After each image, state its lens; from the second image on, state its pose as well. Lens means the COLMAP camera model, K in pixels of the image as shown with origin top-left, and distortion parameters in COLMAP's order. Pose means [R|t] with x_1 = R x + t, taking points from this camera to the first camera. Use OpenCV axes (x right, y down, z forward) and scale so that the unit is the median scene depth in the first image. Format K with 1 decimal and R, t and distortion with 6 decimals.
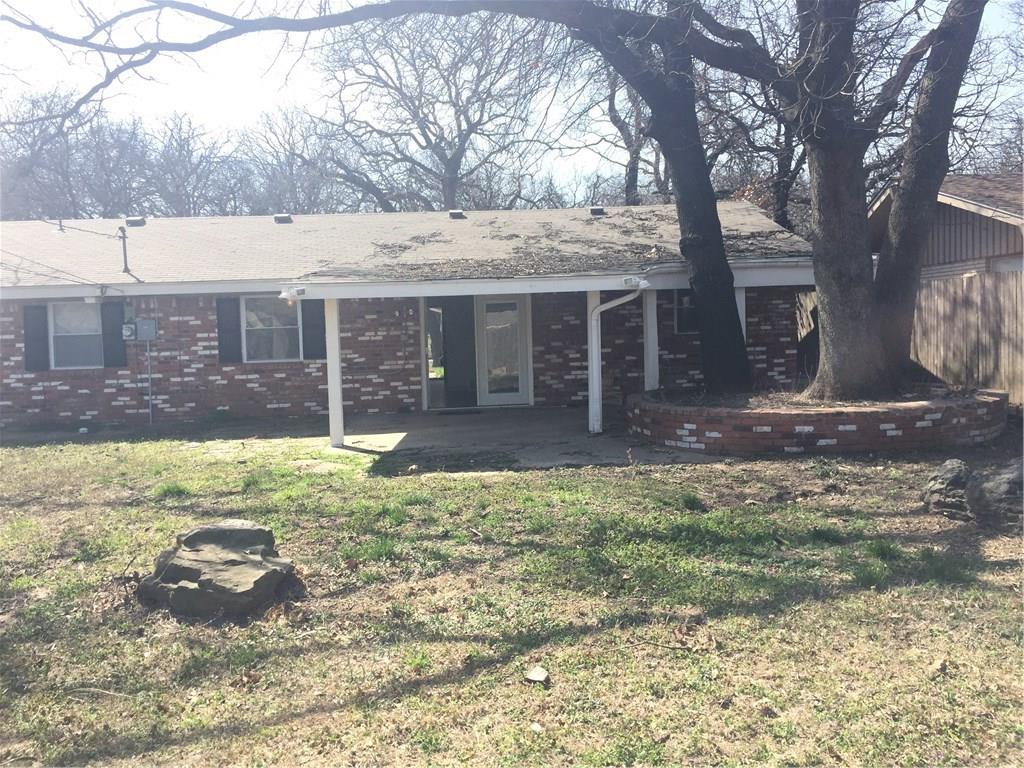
lens RADIAL K [[874.7, 0, 512.1], [0, 874.7, 381.7], [0, 0, 1]] dist [0.071436, -0.063802]
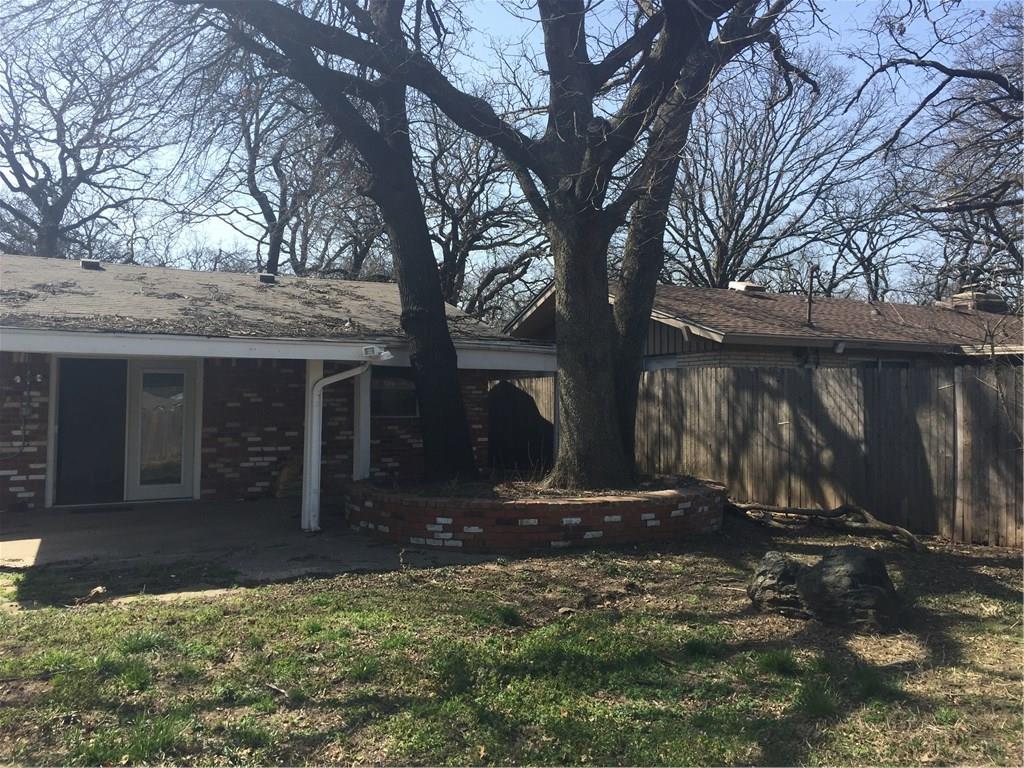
lens RADIAL K [[874.7, 0, 510.3], [0, 874.7, 386.4], [0, 0, 1]] dist [0.071436, -0.063802]
pose [[0.899599, 0.045723, 0.434317, -0.091587], [-0.003002, 0.995128, -0.098545, 0.003092], [-0.436707, 0.087347, 0.895353, 0.142200]]
